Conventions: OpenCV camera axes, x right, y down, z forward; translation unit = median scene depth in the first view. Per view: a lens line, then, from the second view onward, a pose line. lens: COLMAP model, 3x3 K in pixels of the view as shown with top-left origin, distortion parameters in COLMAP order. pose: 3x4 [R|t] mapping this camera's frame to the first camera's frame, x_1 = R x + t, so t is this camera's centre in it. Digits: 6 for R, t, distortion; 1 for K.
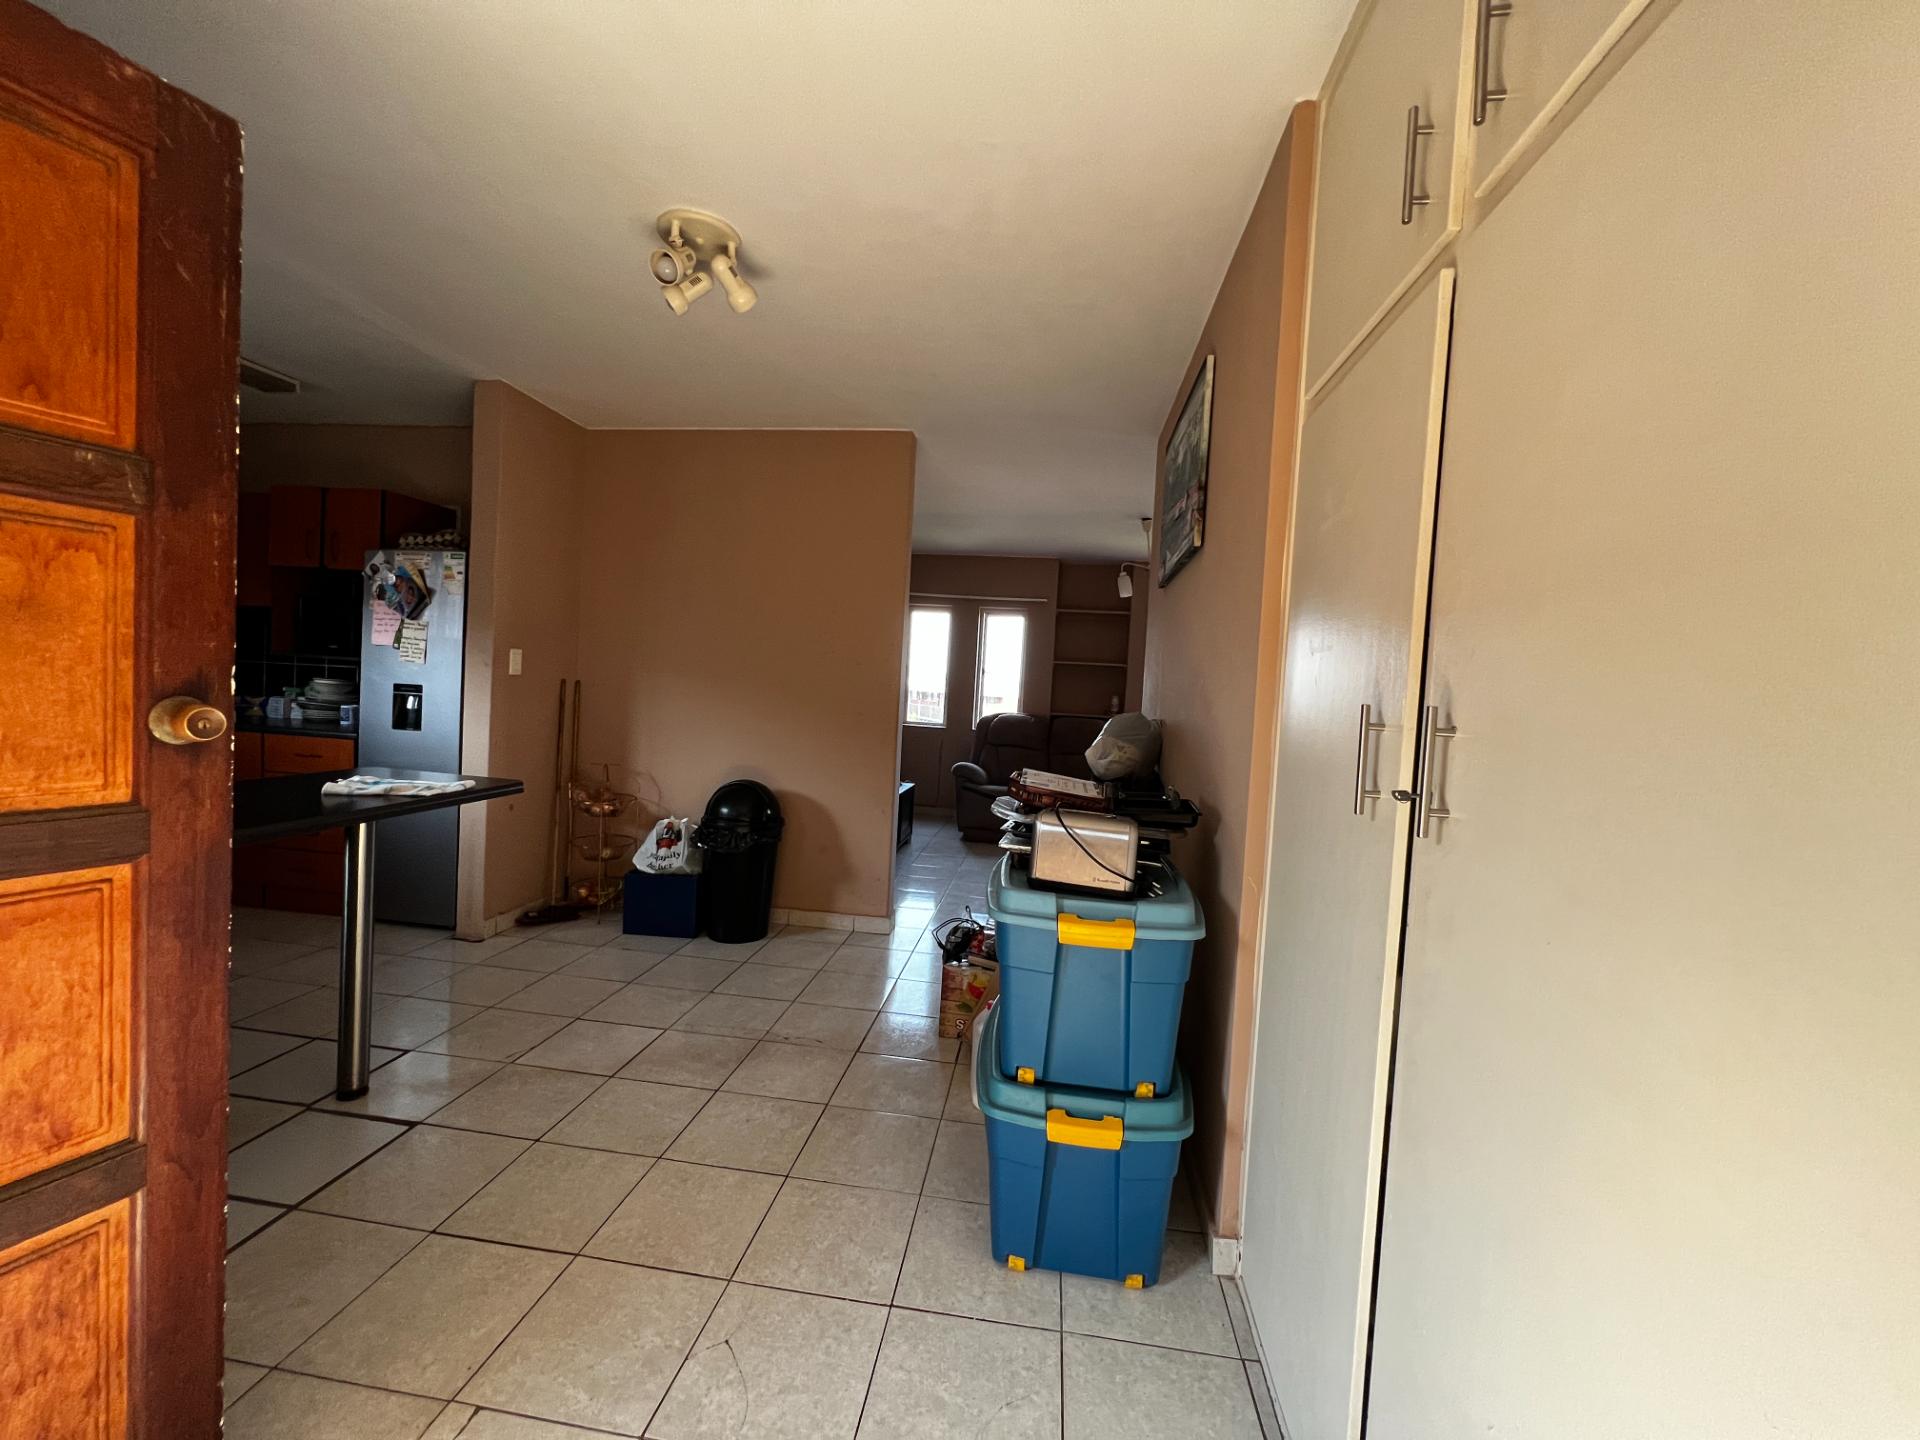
lens RADIAL K [[767.1, 0, 963.7], [0, 767.1, 716.2], [0, 0, 1]] dist [-0.004081, 0.001136]
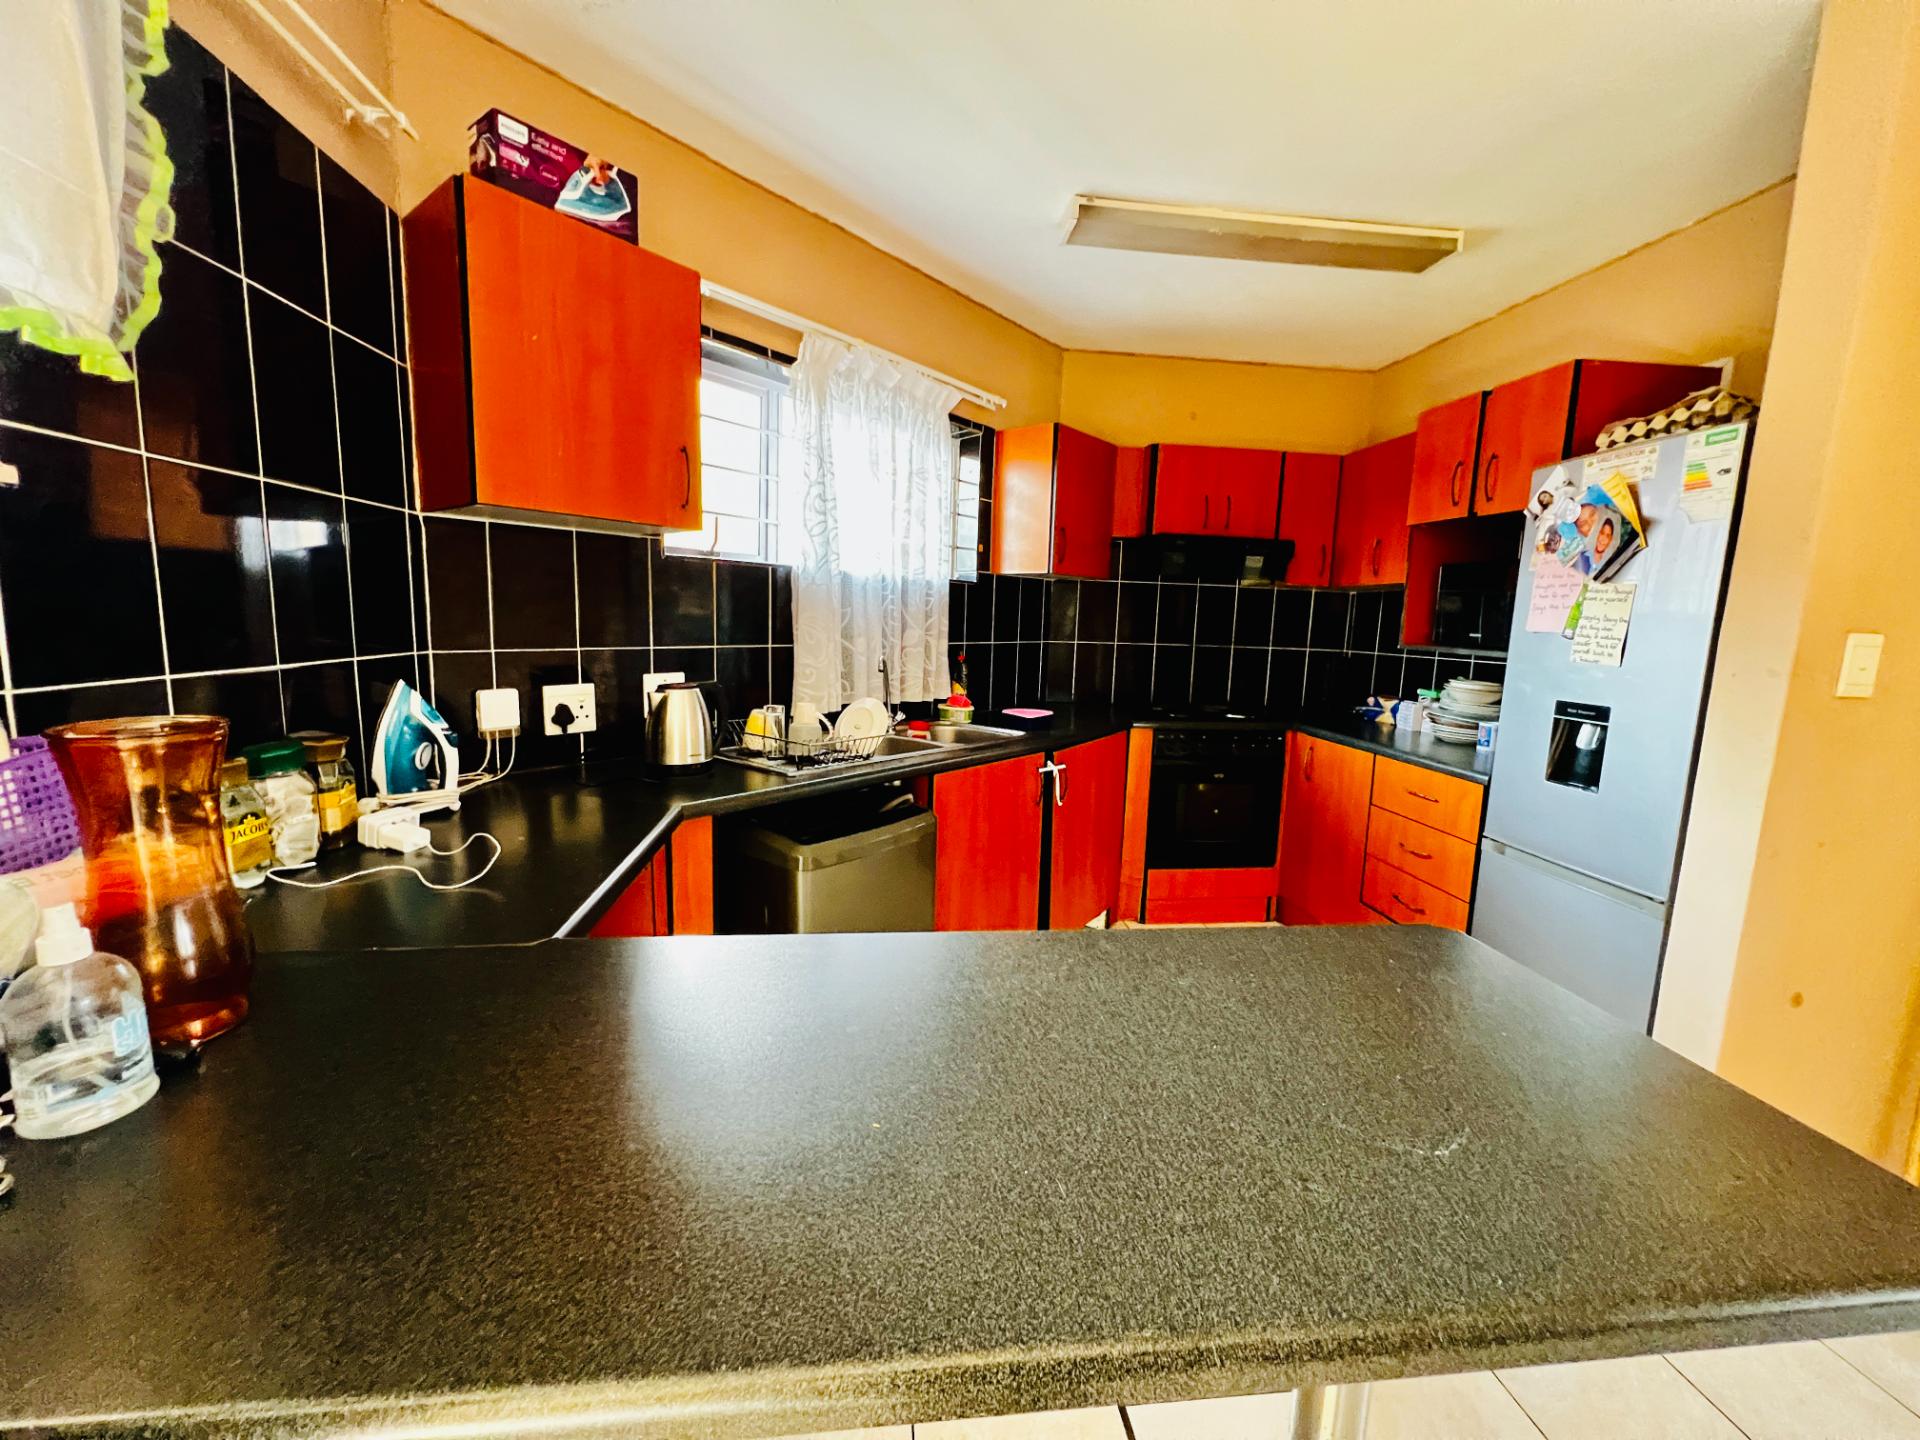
lens RADIAL K [[767.1, 0, 958.2], [0, 767.1, 718.3], [0, 0, 1]] dist [-0.004081, 0.001136]
pose [[0.240063, 0.083548, -0.967155, -0.304226], [-0.054198, 0.995889, 0.072578, -0.046176], [0.969243, 0.034994, 0.243604, 0.435726]]
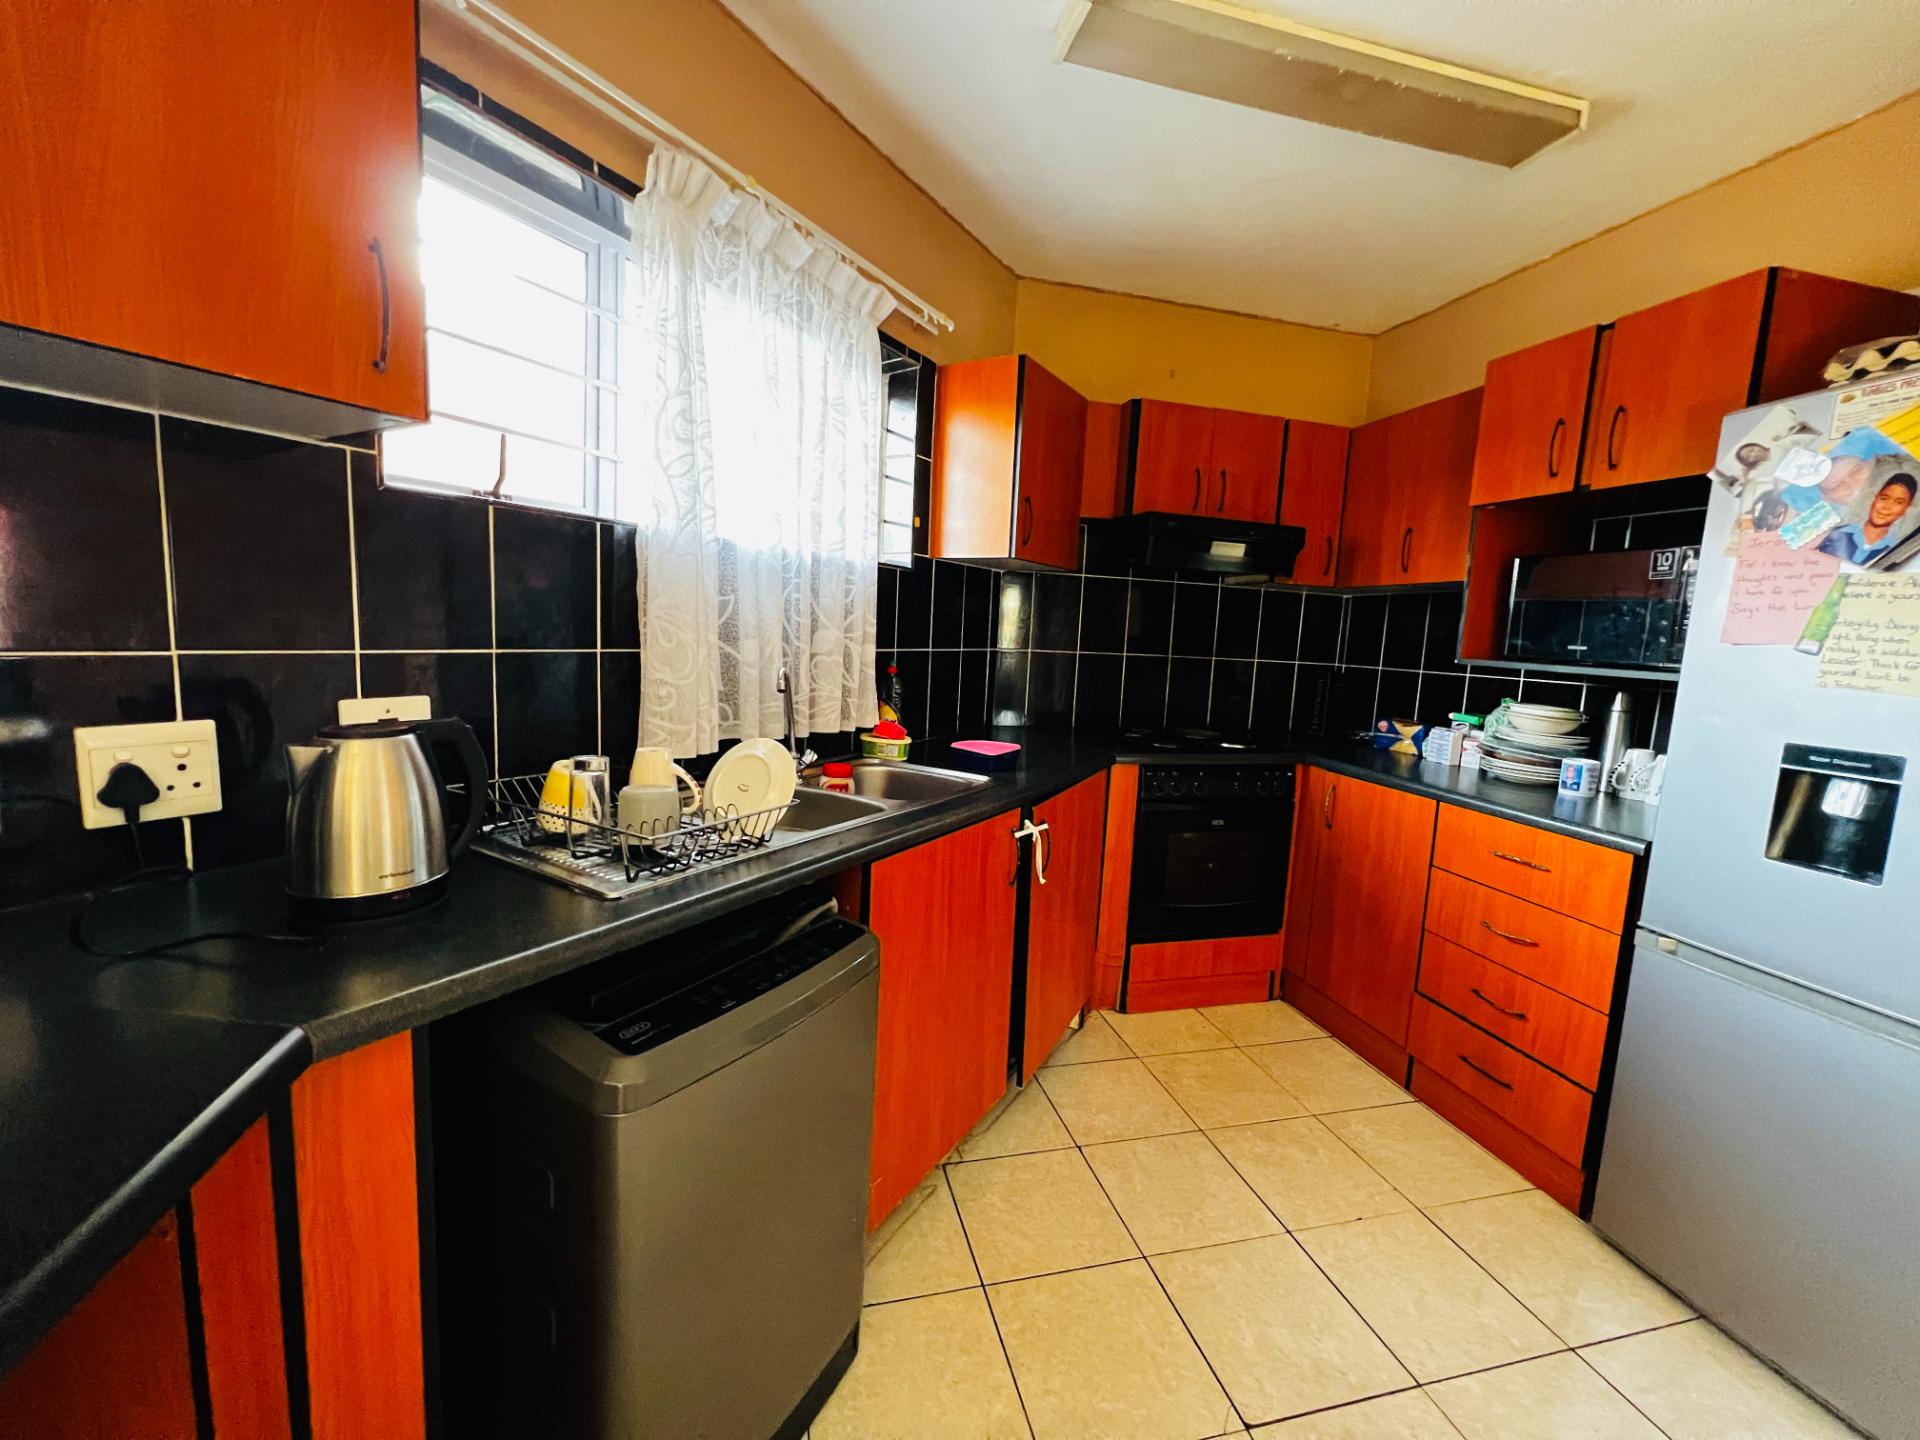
lens RADIAL K [[767.1, 0, 958.9], [0, 767.1, 717.9], [0, 0, 1]] dist [-0.004081, 0.001136]
pose [[0.369307, 0.073246, -0.926416, -0.537476], [-0.061961, 0.996612, 0.054095, -0.050028], [0.927240, 0.037424, 0.372594, 0.464613]]
